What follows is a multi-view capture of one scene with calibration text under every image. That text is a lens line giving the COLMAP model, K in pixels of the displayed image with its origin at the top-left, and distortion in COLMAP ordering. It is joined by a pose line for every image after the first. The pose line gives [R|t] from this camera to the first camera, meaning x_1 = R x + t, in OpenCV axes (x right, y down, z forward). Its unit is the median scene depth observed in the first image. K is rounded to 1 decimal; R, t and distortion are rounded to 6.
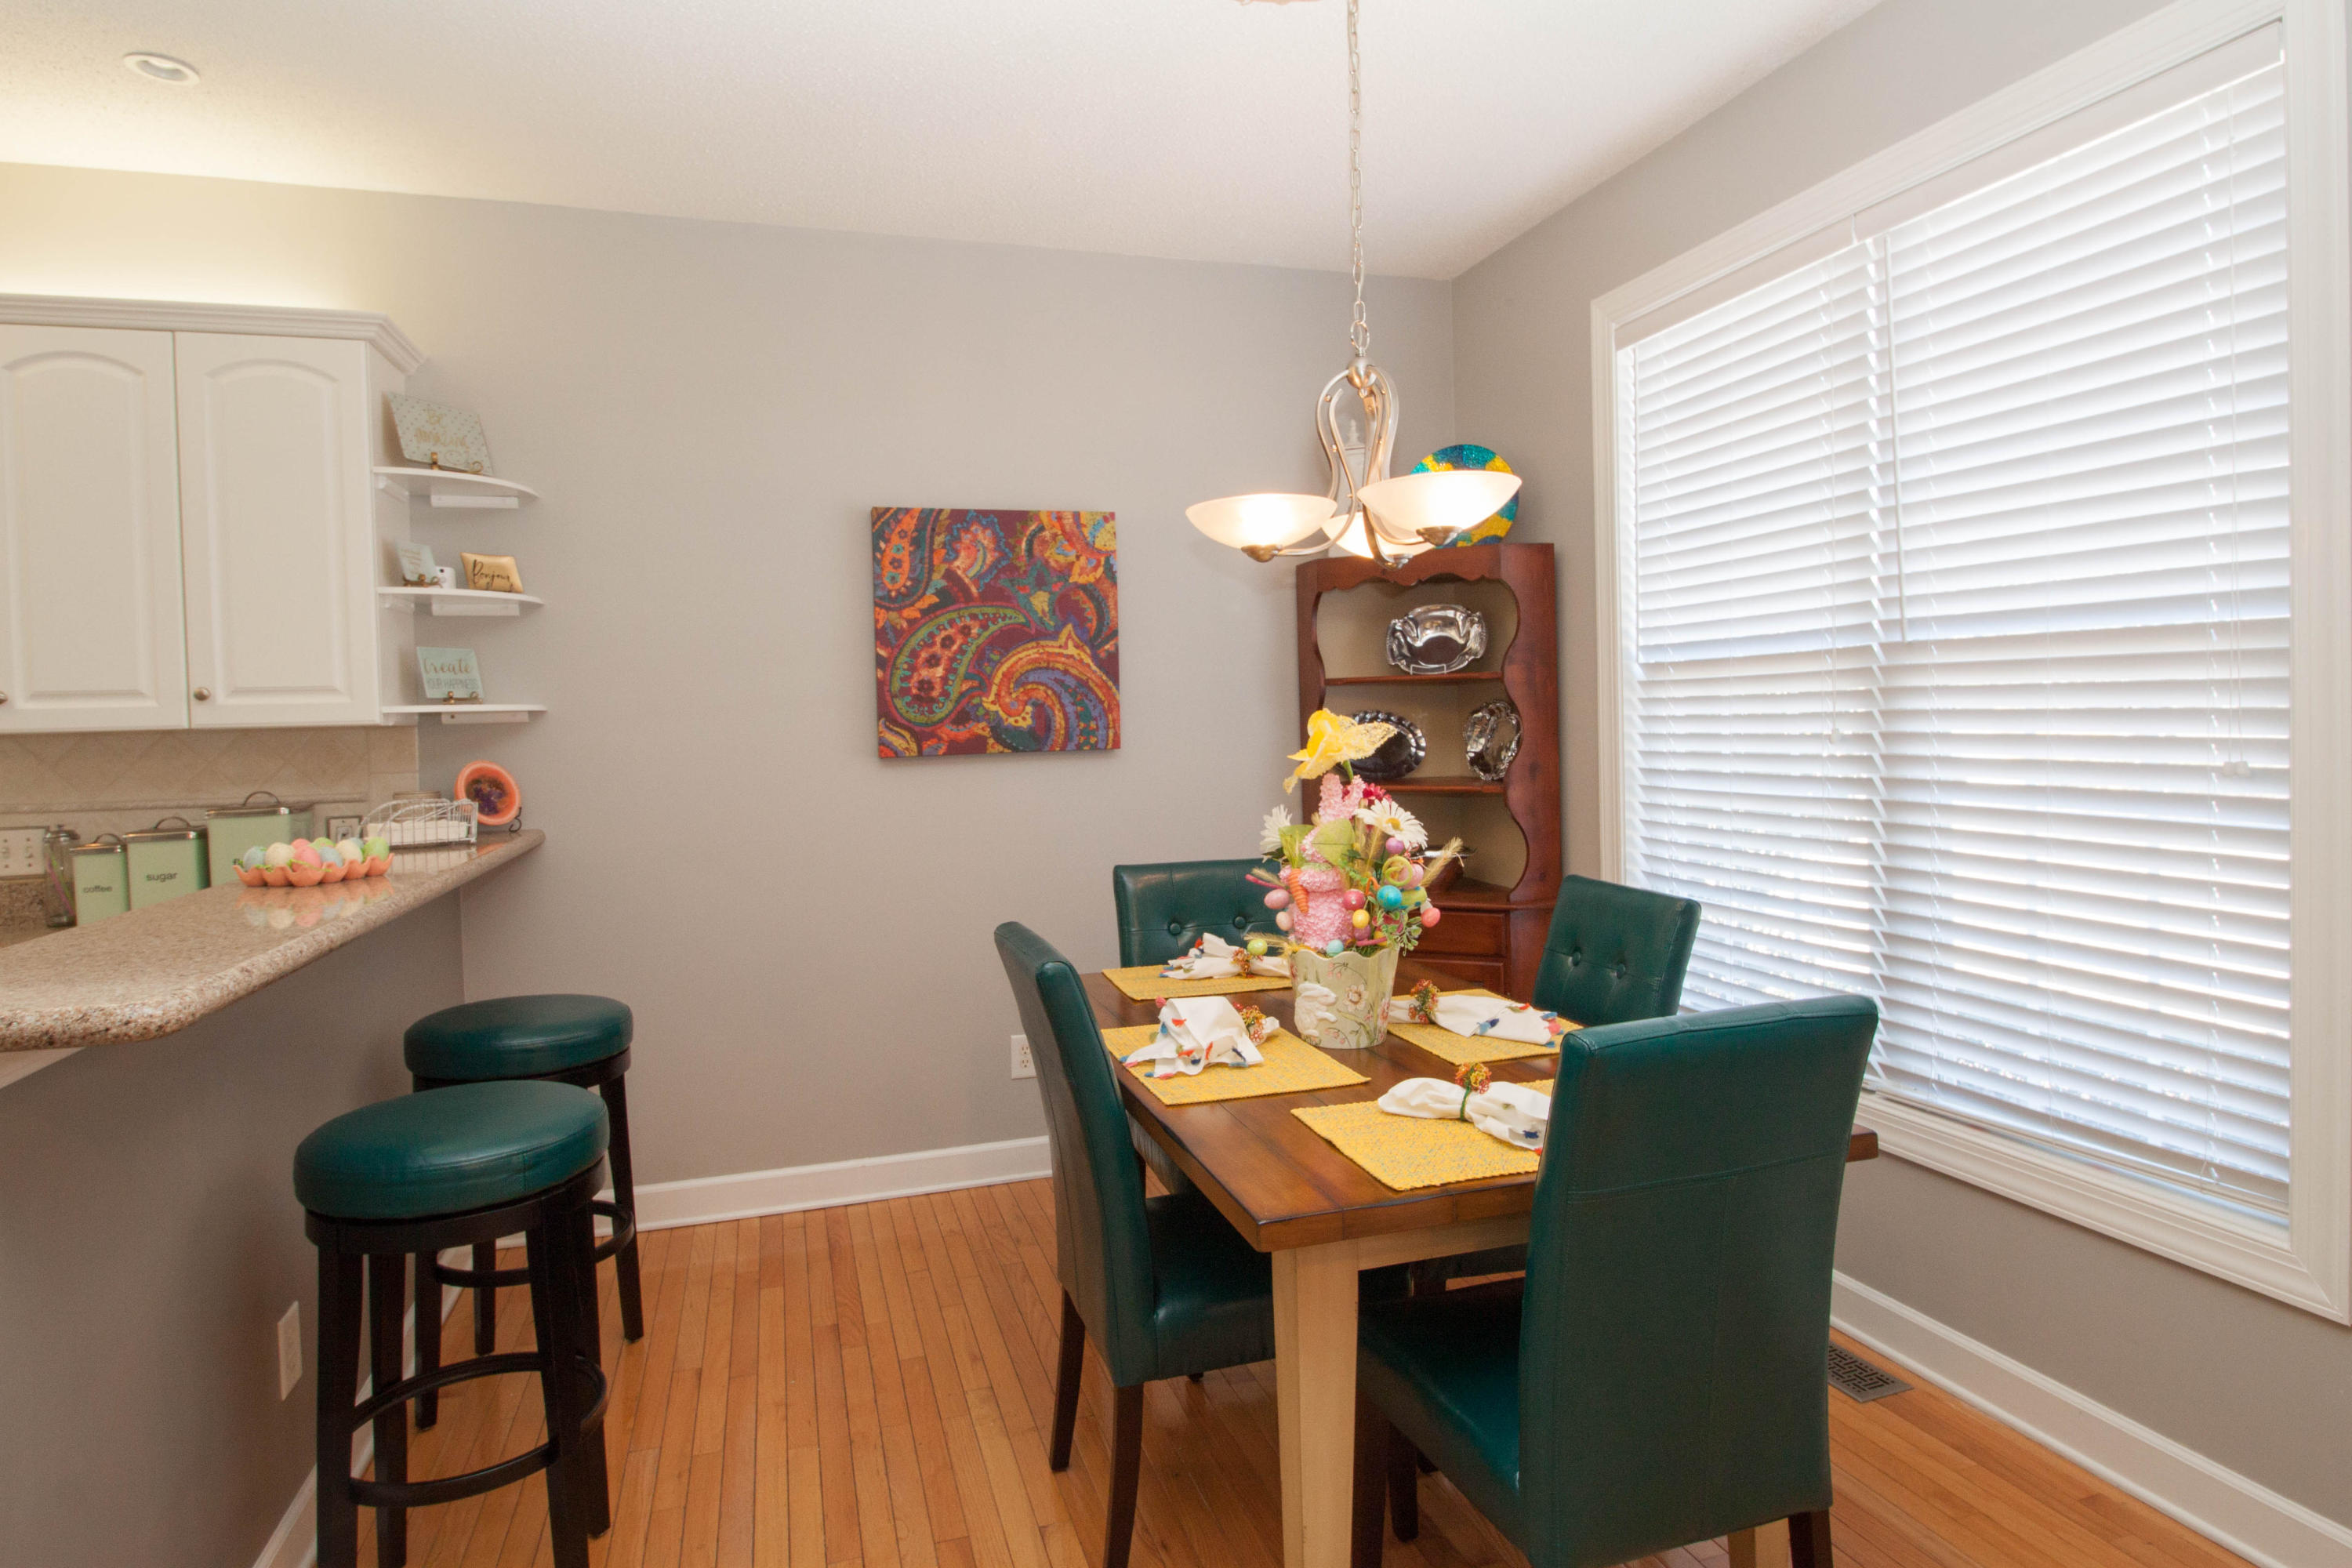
lens RADIAL K [[1277.9, 0, 1162.5], [0, 1277.9, 749.7], [0, 0, 1]] dist [0.015072, -0.021763]
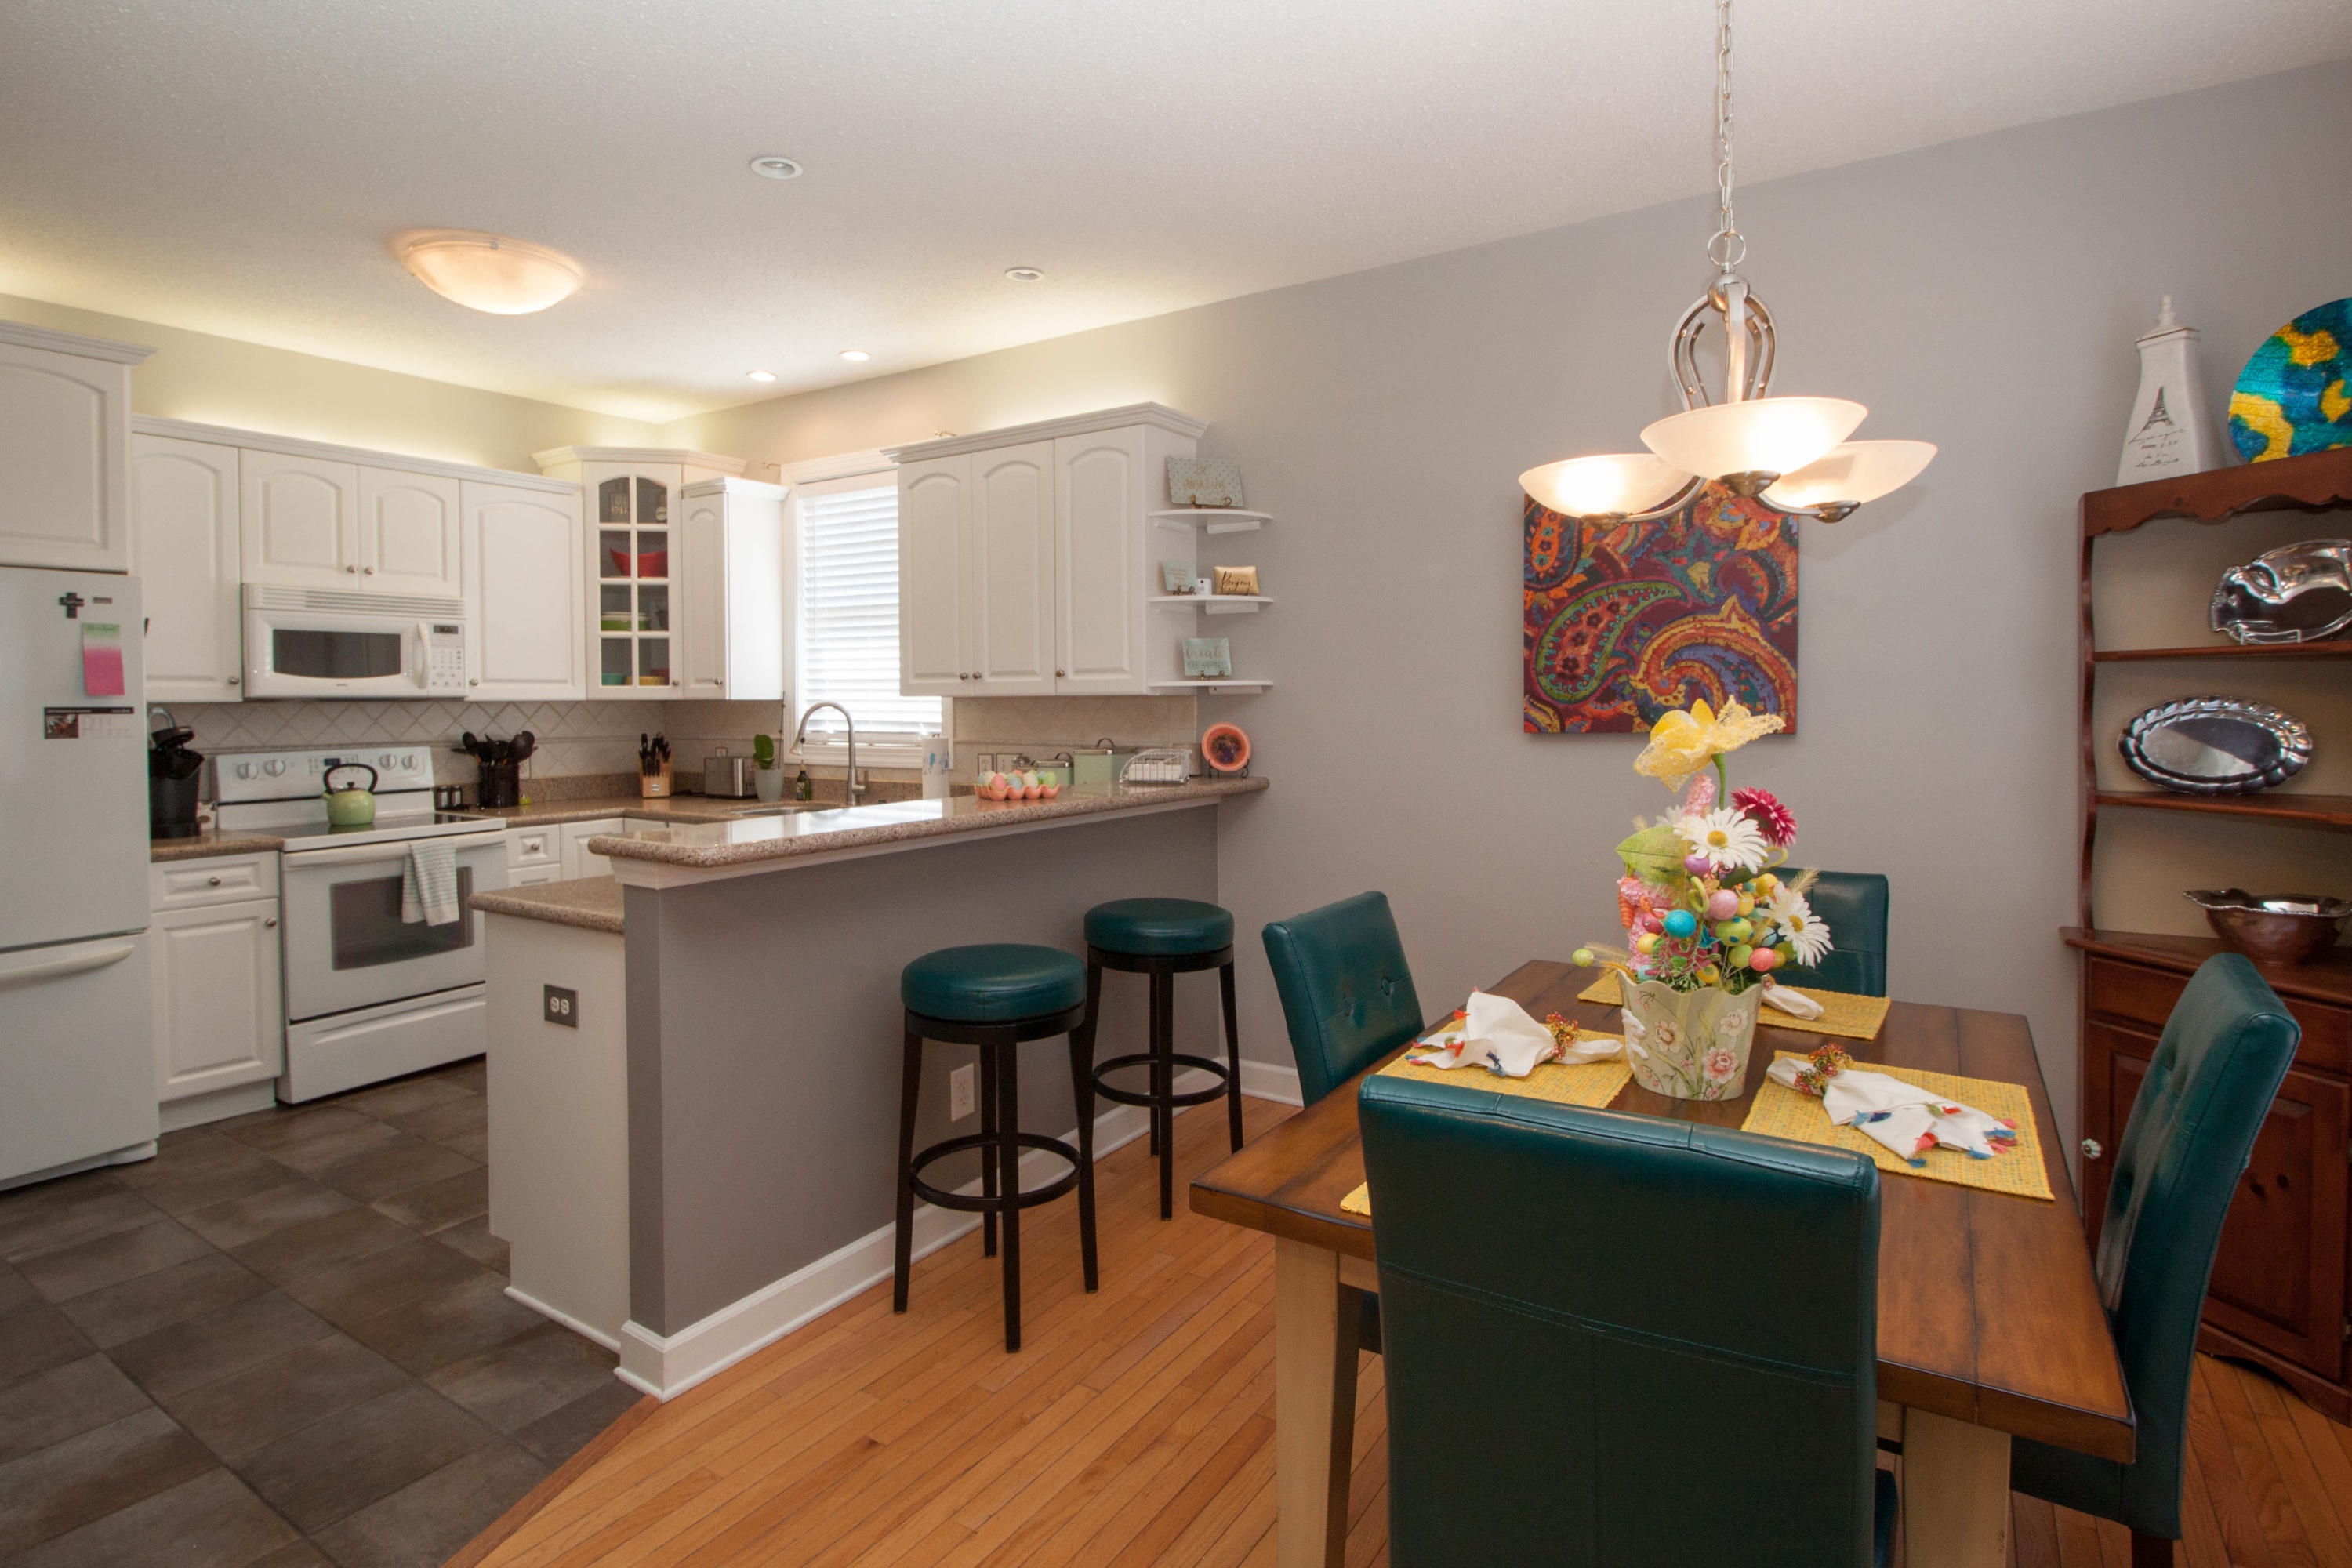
lens RADIAL K [[1177.2, 0, 1145.5], [0, 1177.2, 722.8], [0, 0, 1]] dist [0.003279, -0.015019]
pose [[0.634052, 0.034647, -0.772514, 0.326955], [-0.028979, 0.999359, 0.021036, -0.013050], [0.772747, 0.009049, 0.634650, 0.144272]]
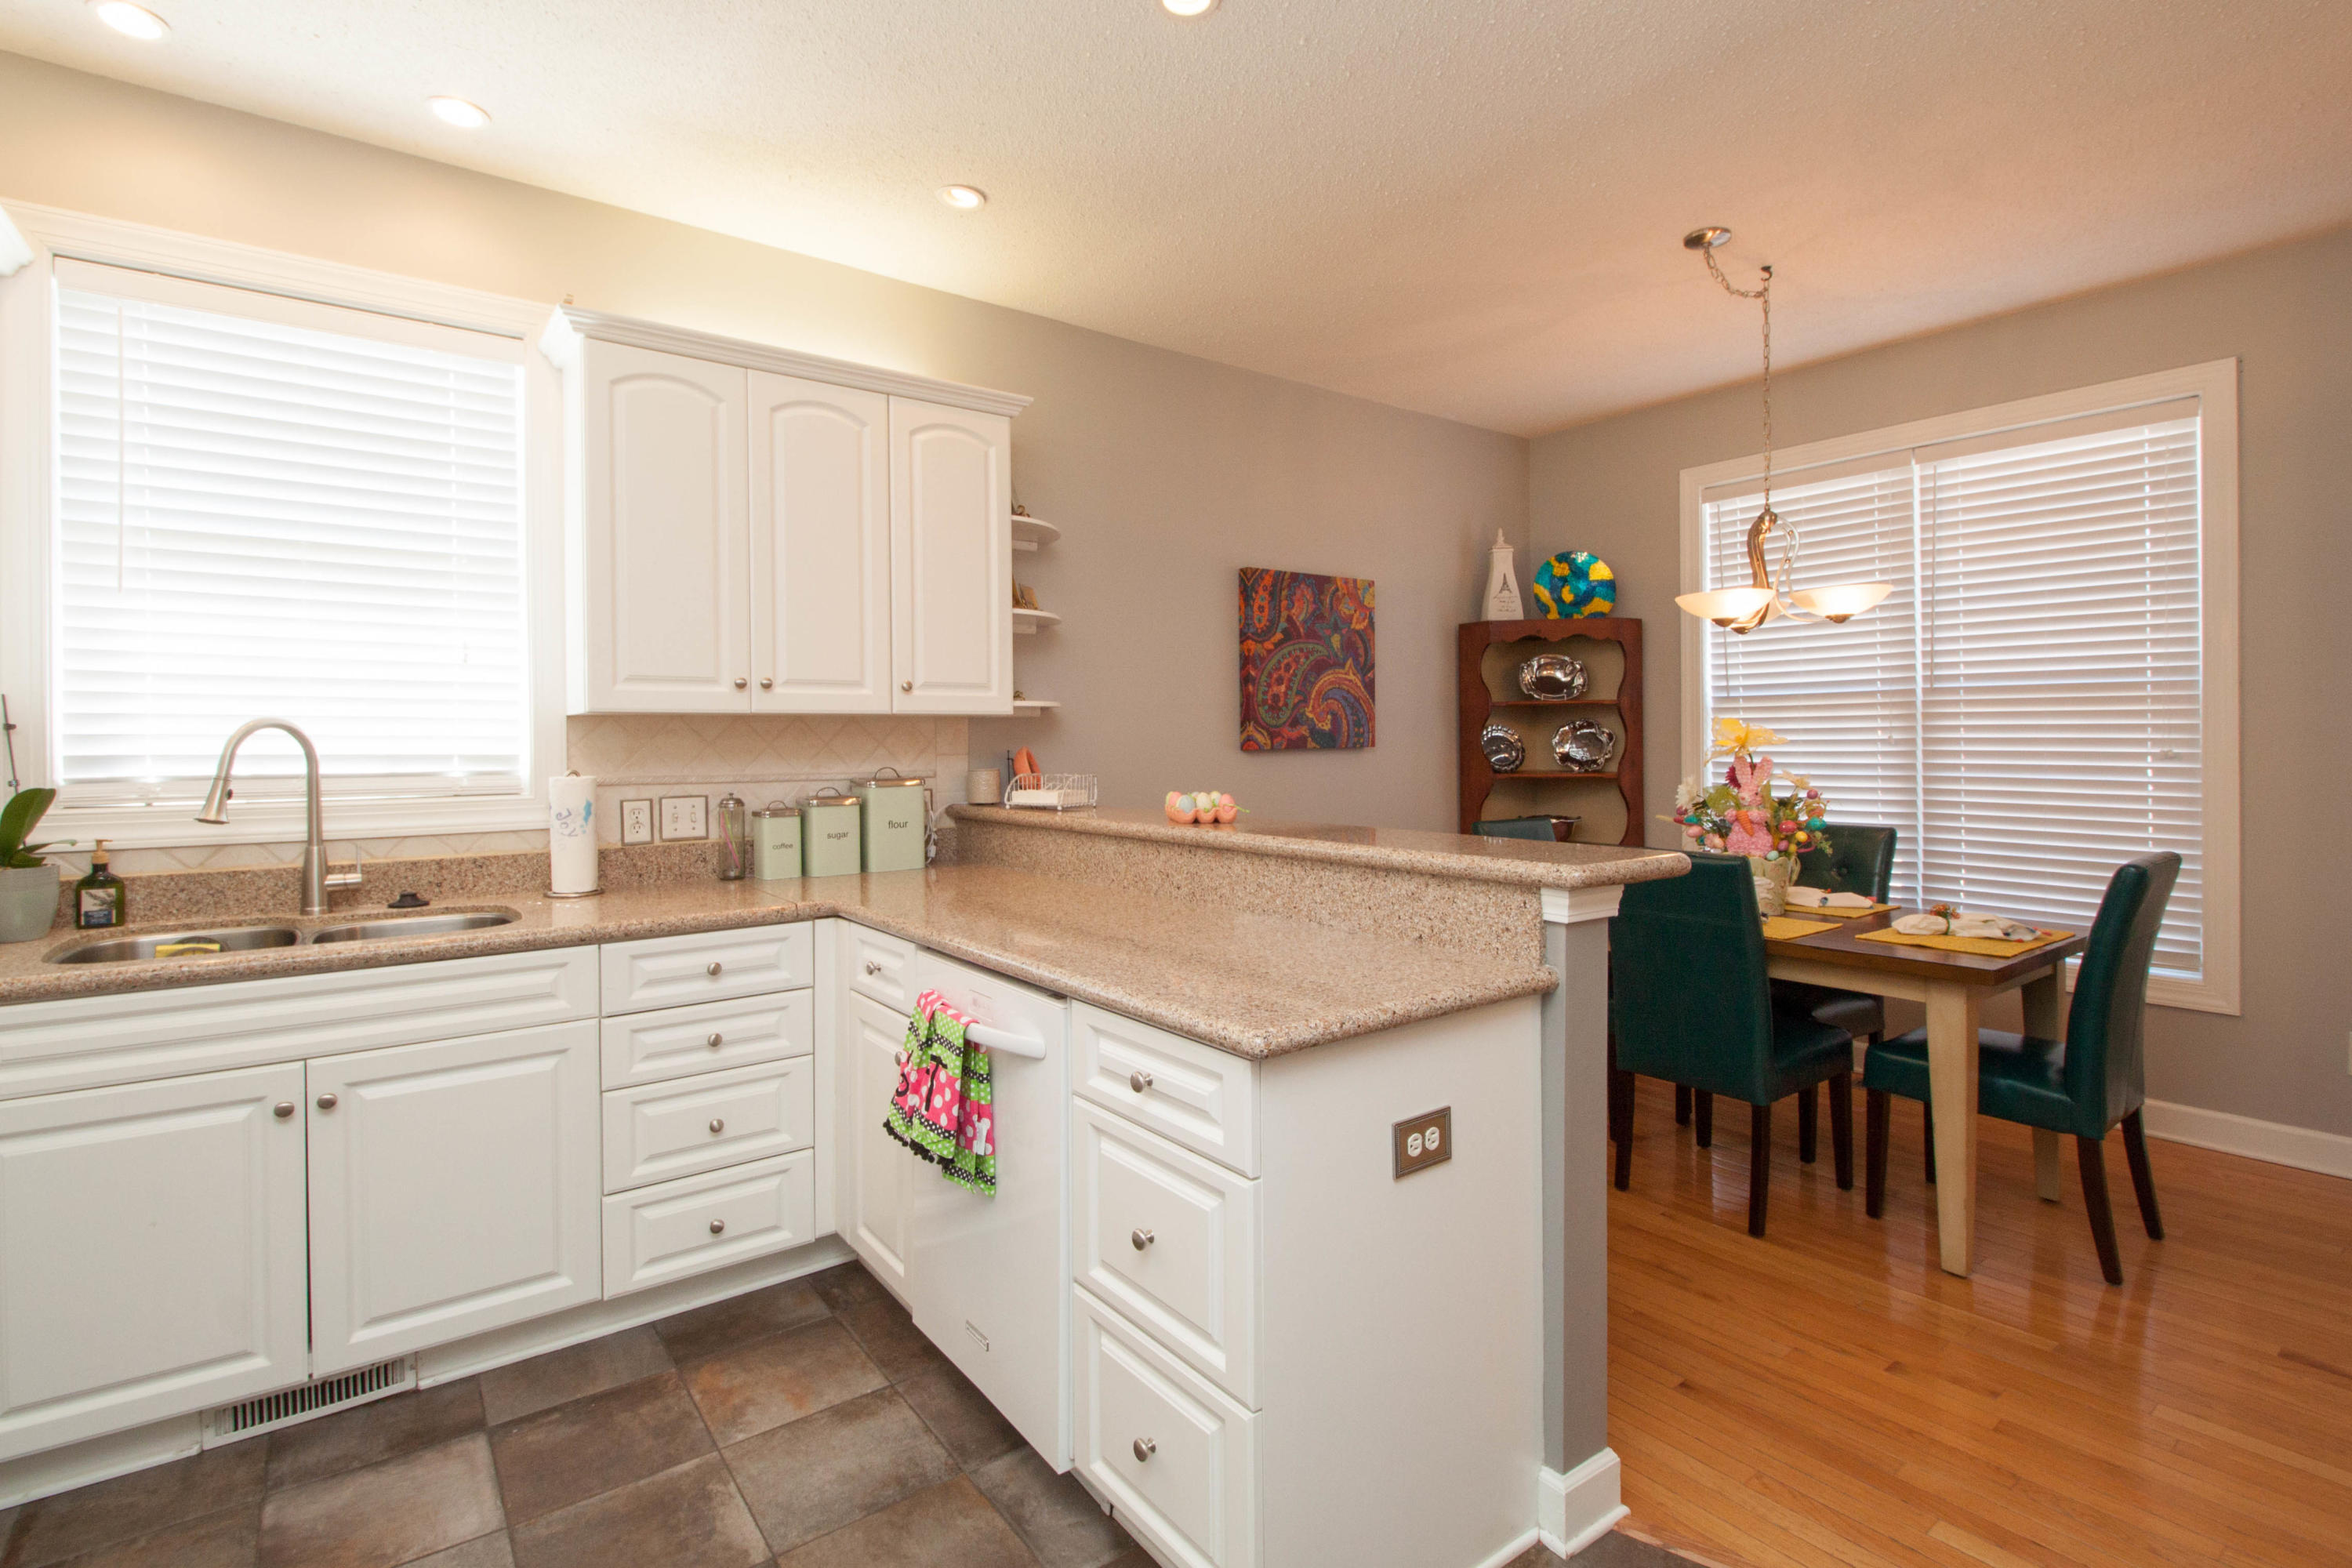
lens RADIAL K [[1091.8, 0, 1160.0], [0, 1091.8, 743.3], [0, 0, 1]] dist [0.004191, -0.000172]
pose [[0.944564, 0.015675, 0.327954, -0.689577], [-0.006835, 0.999582, -0.028090, 0.032310], [-0.328257, 0.024291, 0.944276, -0.068291]]
